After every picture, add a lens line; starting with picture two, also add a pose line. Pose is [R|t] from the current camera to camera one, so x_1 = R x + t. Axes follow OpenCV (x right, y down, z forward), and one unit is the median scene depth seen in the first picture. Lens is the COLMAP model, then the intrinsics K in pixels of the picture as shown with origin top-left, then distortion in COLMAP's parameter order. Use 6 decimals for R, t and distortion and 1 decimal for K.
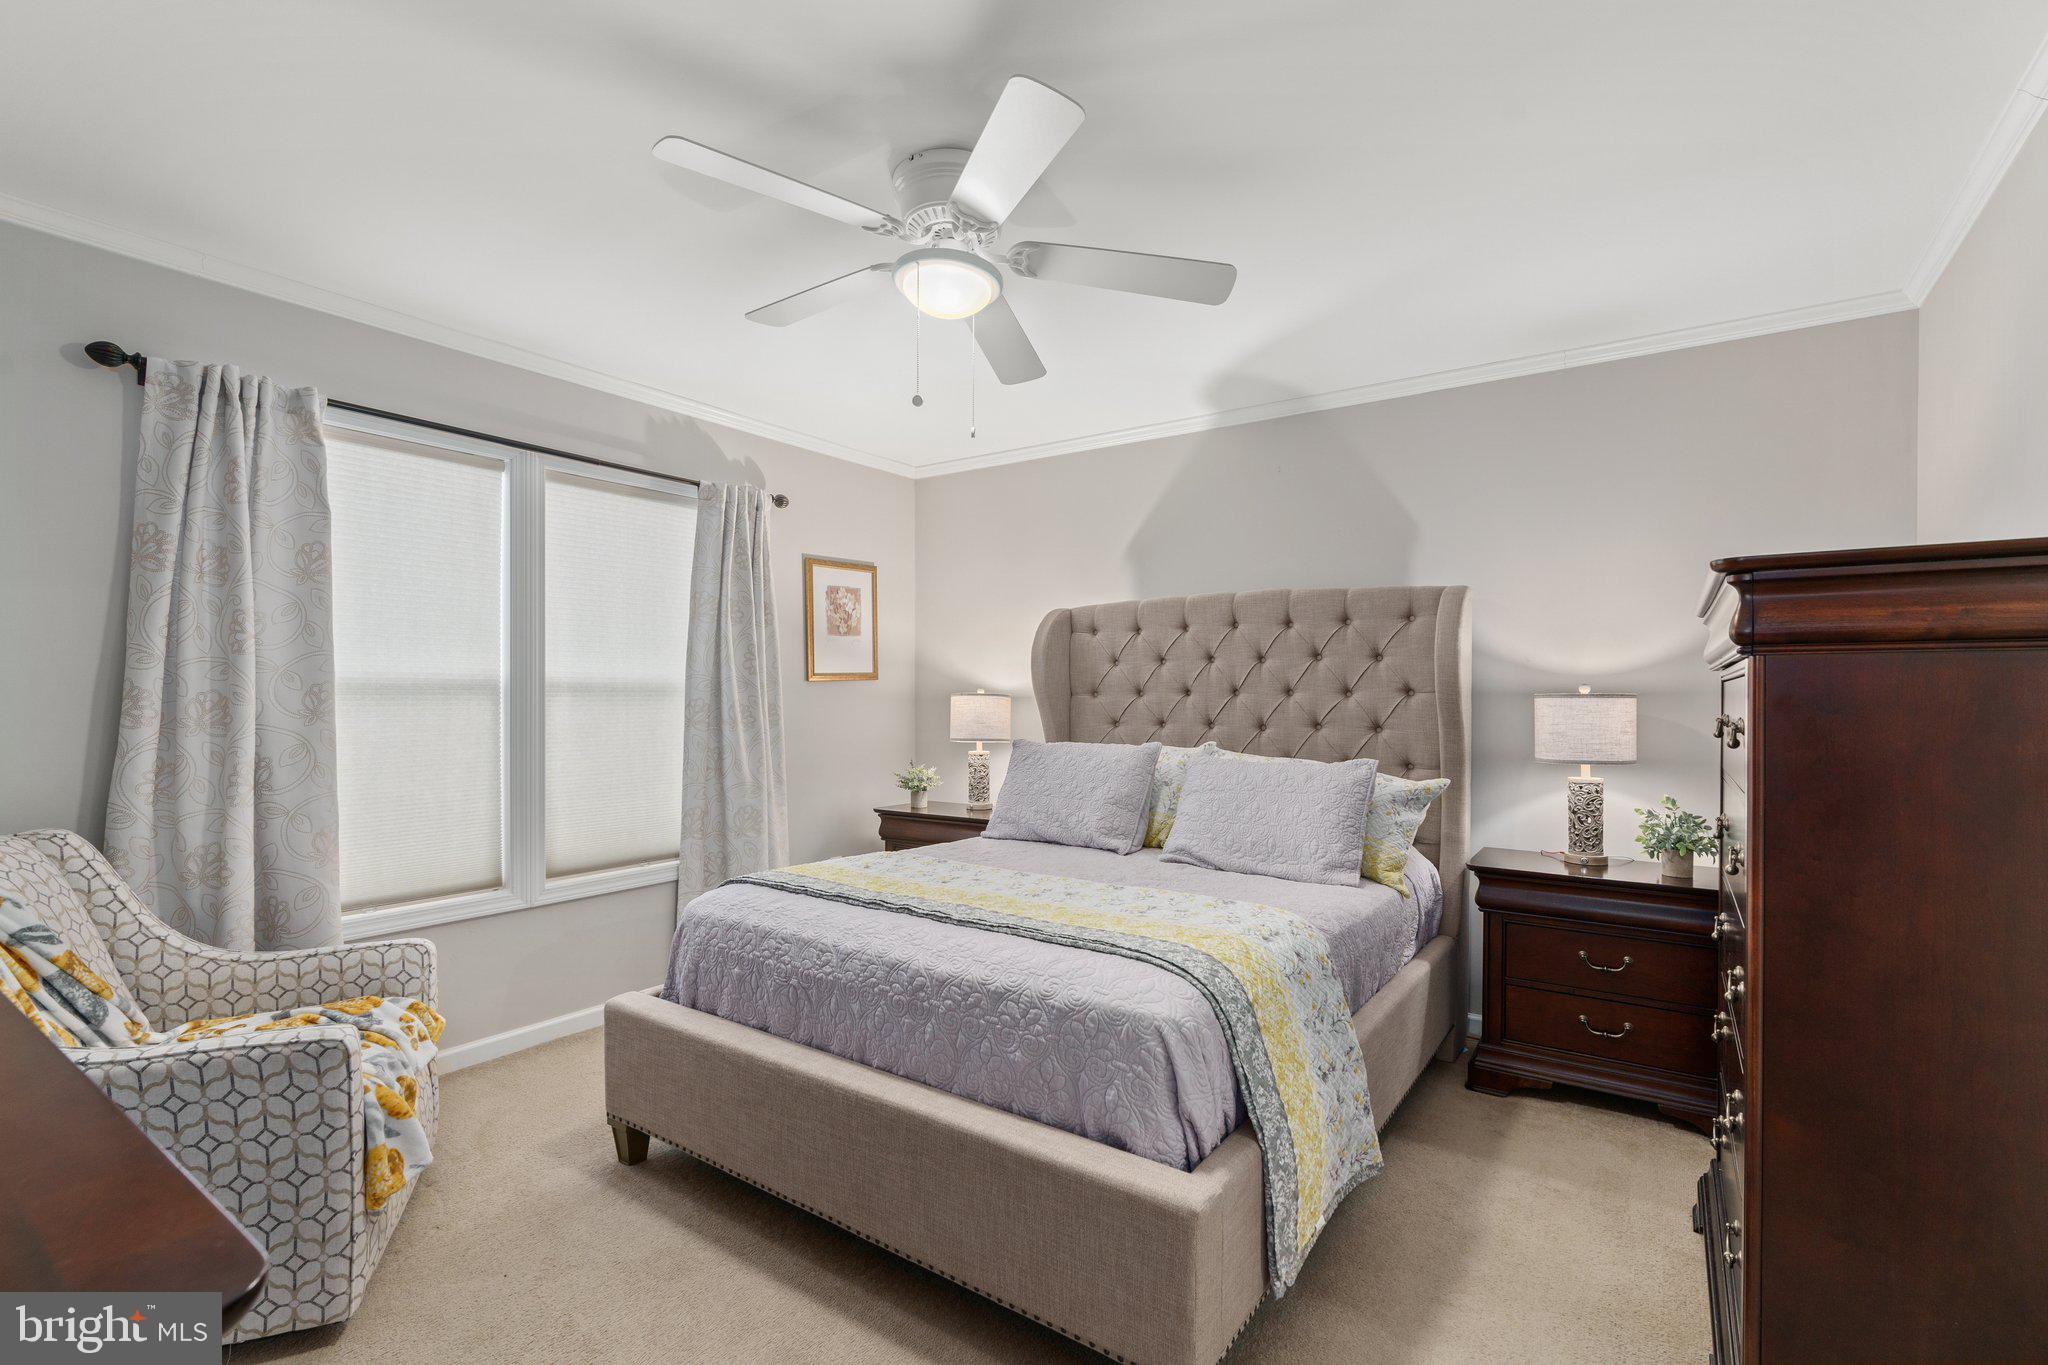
lens RADIAL K [[934.2, 0, 985.4], [0, 934.2, 707.9], [0, 0, 1]] dist [-0.009950, 0.002836]
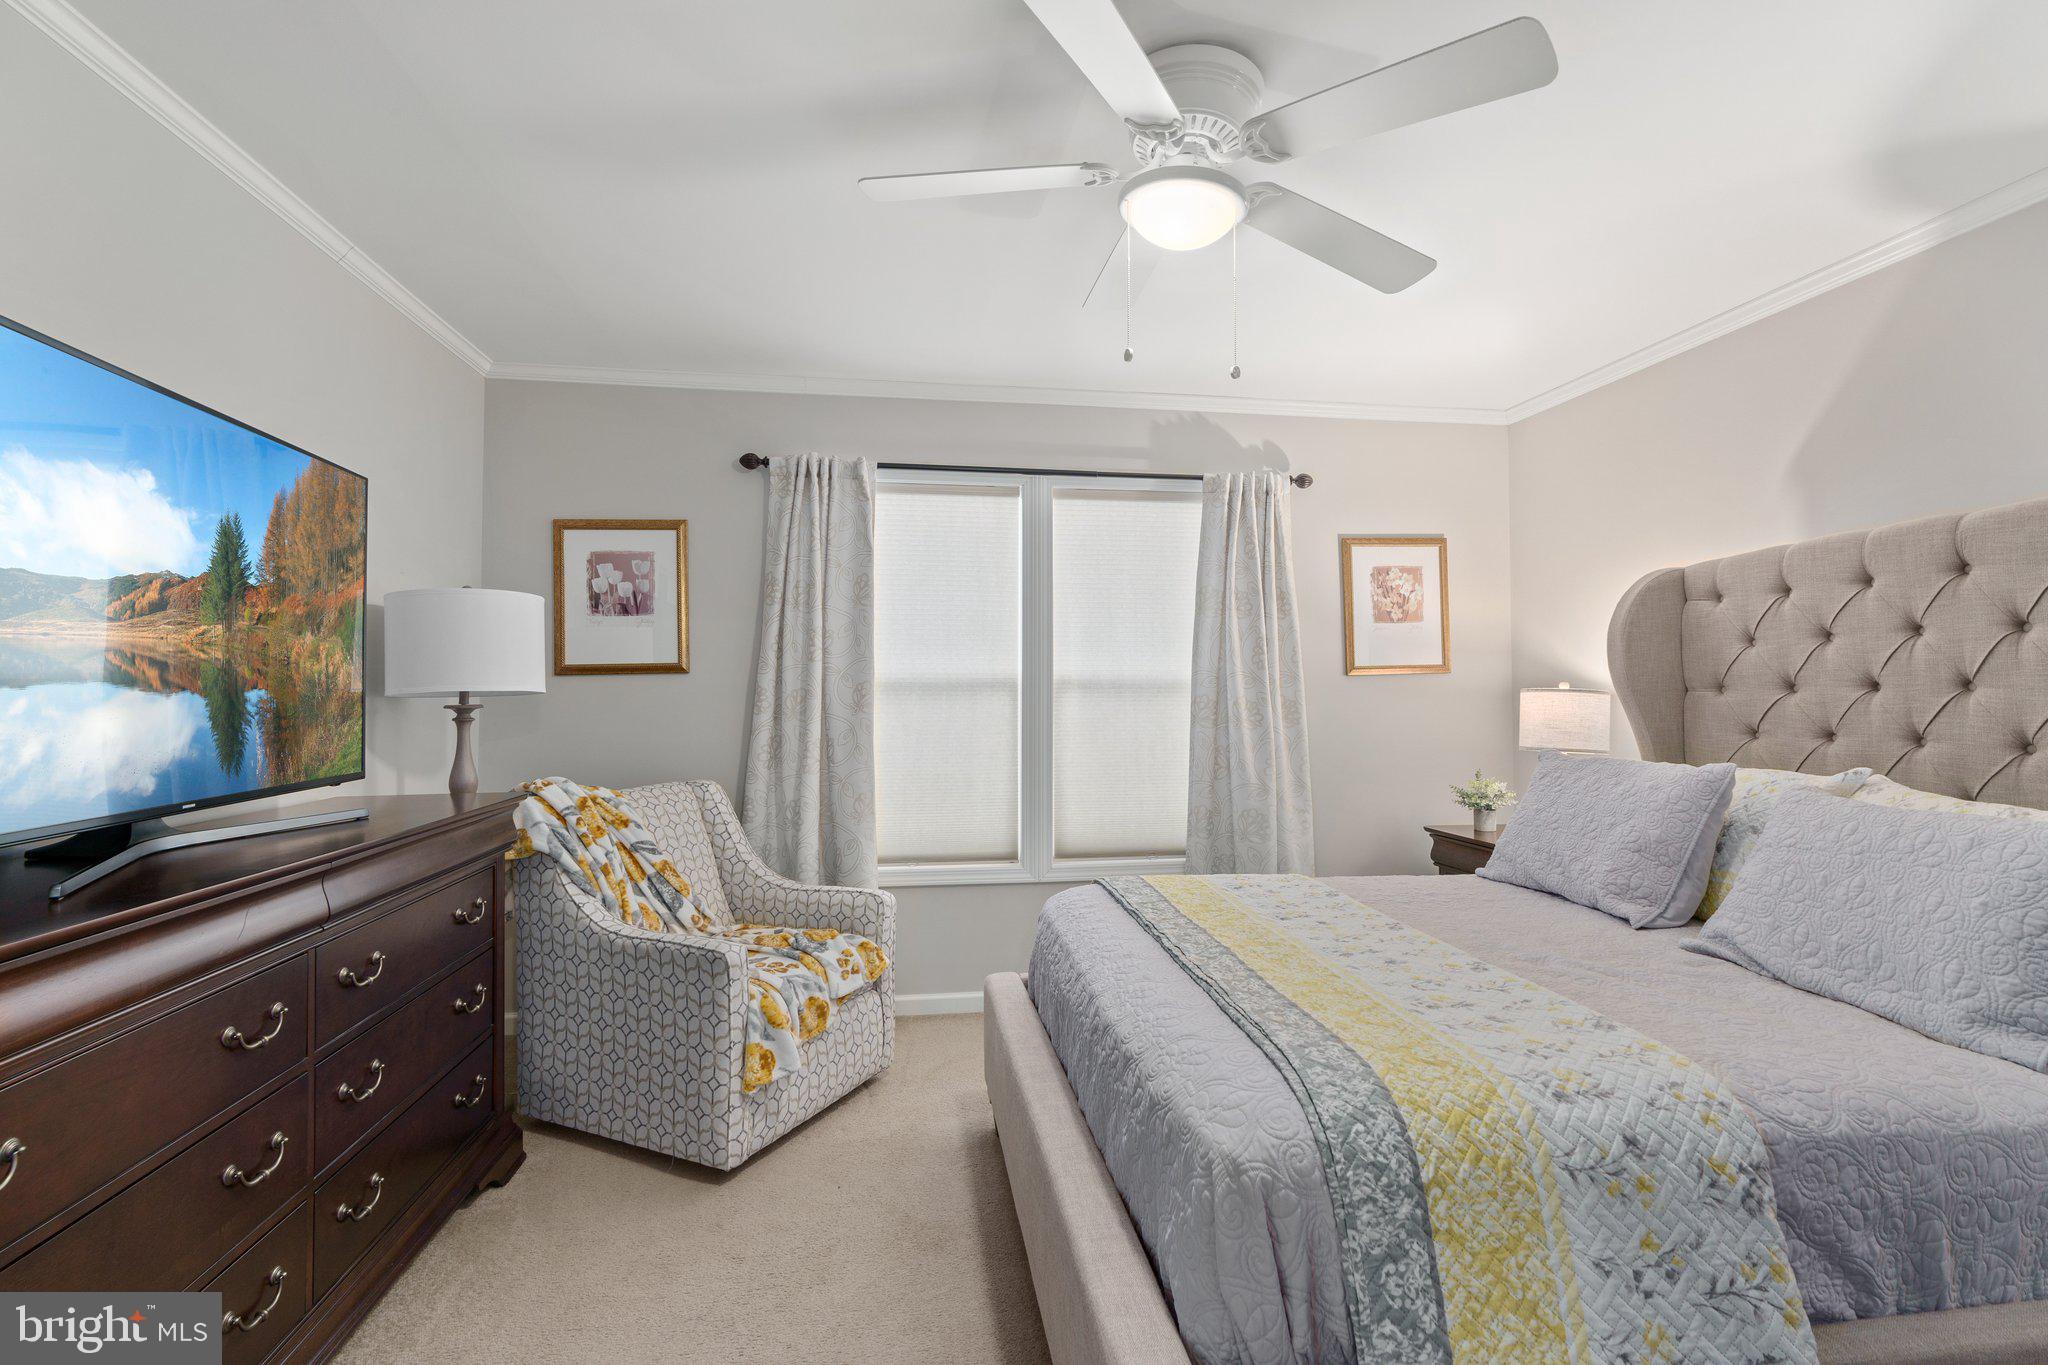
lens RADIAL K [[934.2, 0, 1024.8], [0, 934.2, 678.3], [0, 0, 1]] dist [-0.009950, 0.002836]
pose [[0.700074, -0.011202, -0.713983, 0.306941], [-0.008921, 0.999662, -0.024432, -0.002181], [0.714015, 0.023474, 0.699737, 0.206354]]
